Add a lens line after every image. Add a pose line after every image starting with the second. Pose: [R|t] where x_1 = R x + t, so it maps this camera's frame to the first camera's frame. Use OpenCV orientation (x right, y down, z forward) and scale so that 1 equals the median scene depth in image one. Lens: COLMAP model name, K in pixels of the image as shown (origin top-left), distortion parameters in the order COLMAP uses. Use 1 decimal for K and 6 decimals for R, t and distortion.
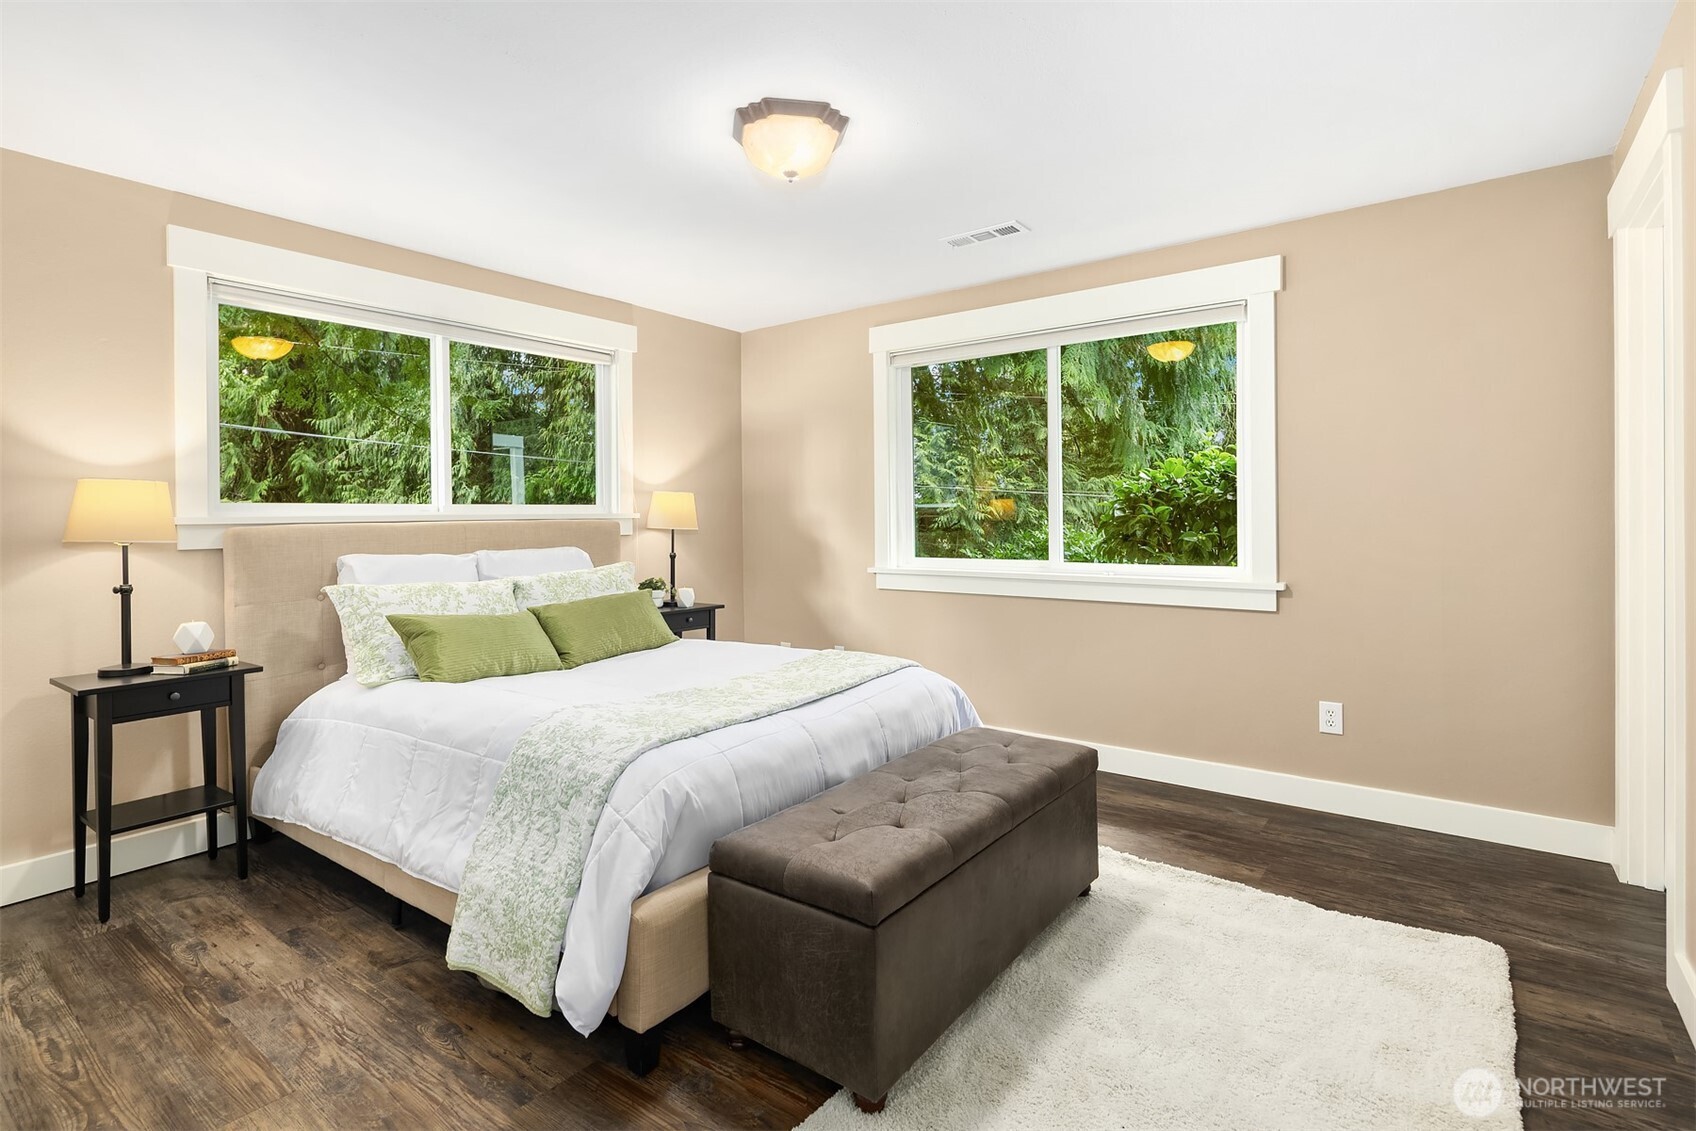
lens RADIAL K [[818.3, 0, 843.4], [0, 818.3, 524.0], [0, 0, 1]] dist [0.001107, 0.000260]
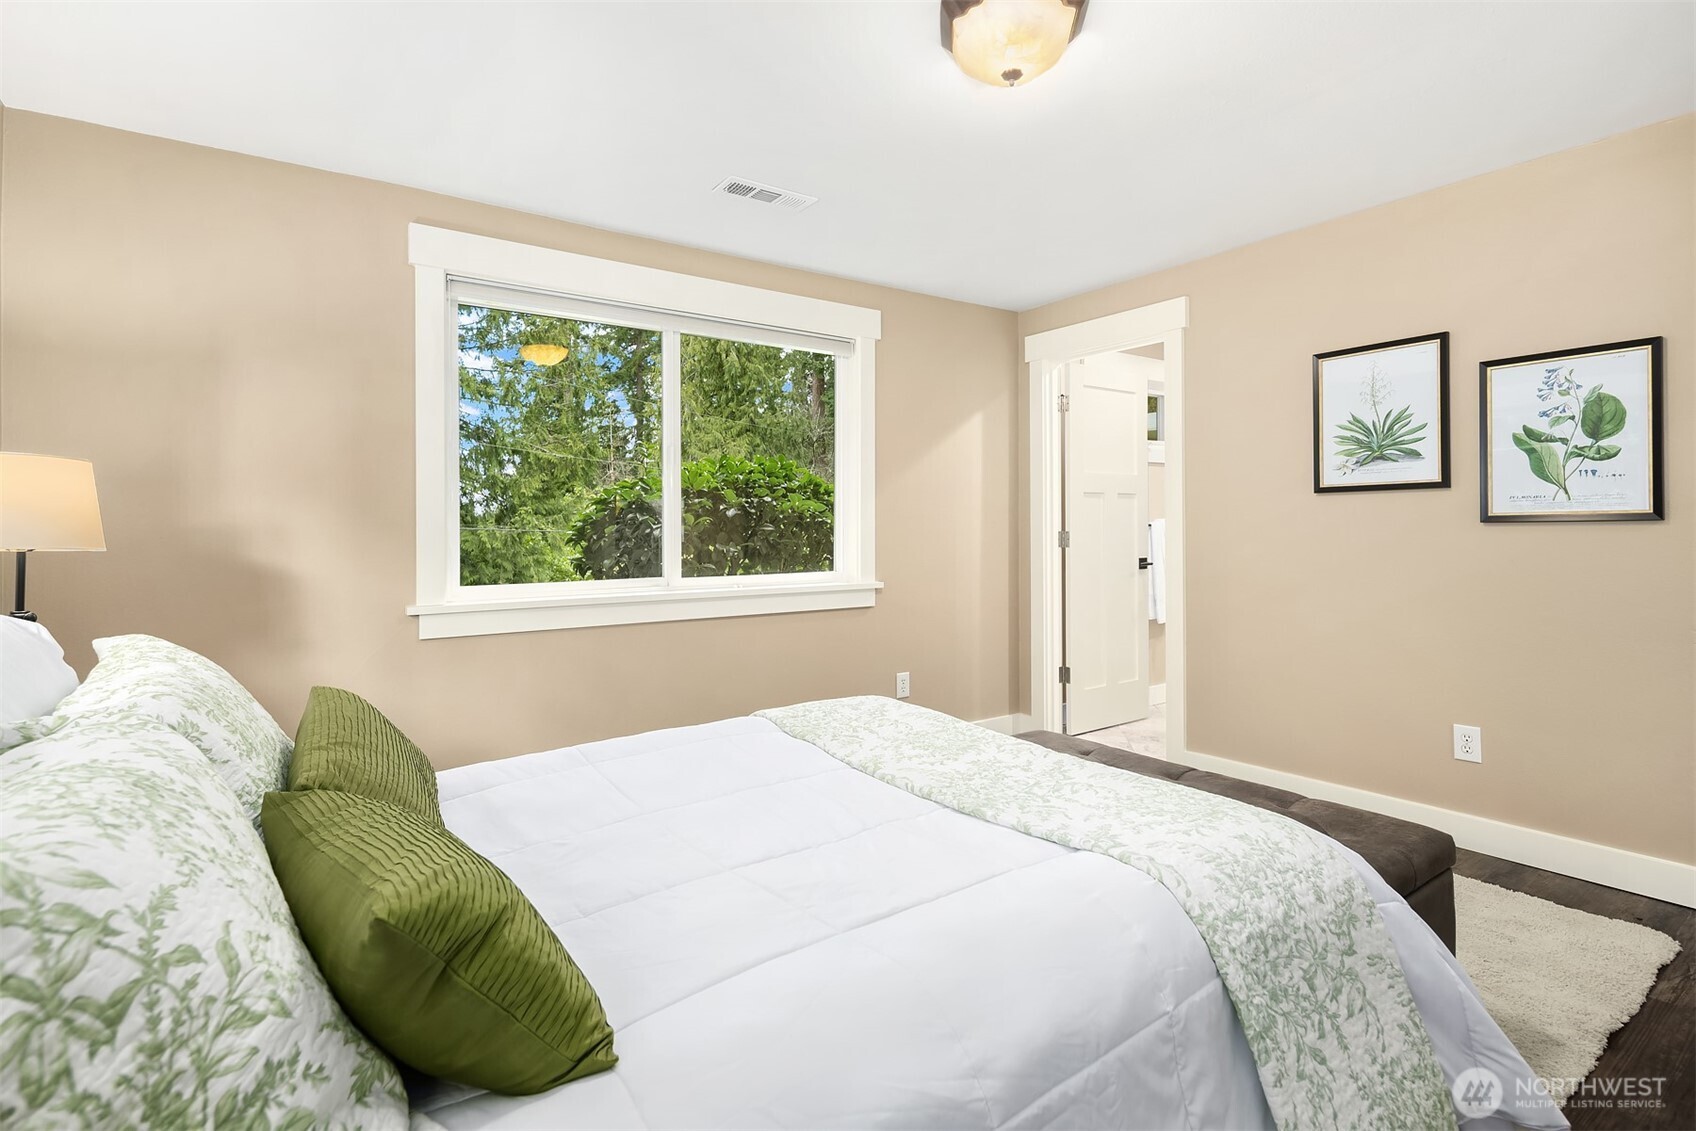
lens RADIAL K [[818.3, 0, 848.8], [0, 818.3, 517.5], [0, 0, 1]] dist [0.001107, 0.000260]
pose [[0.302344, 0.016563, 0.953055, -1.019415], [0.009346, 0.999749, -0.020340, 0.003568], [-0.953153, 0.015057, 0.302114, 1.096086]]
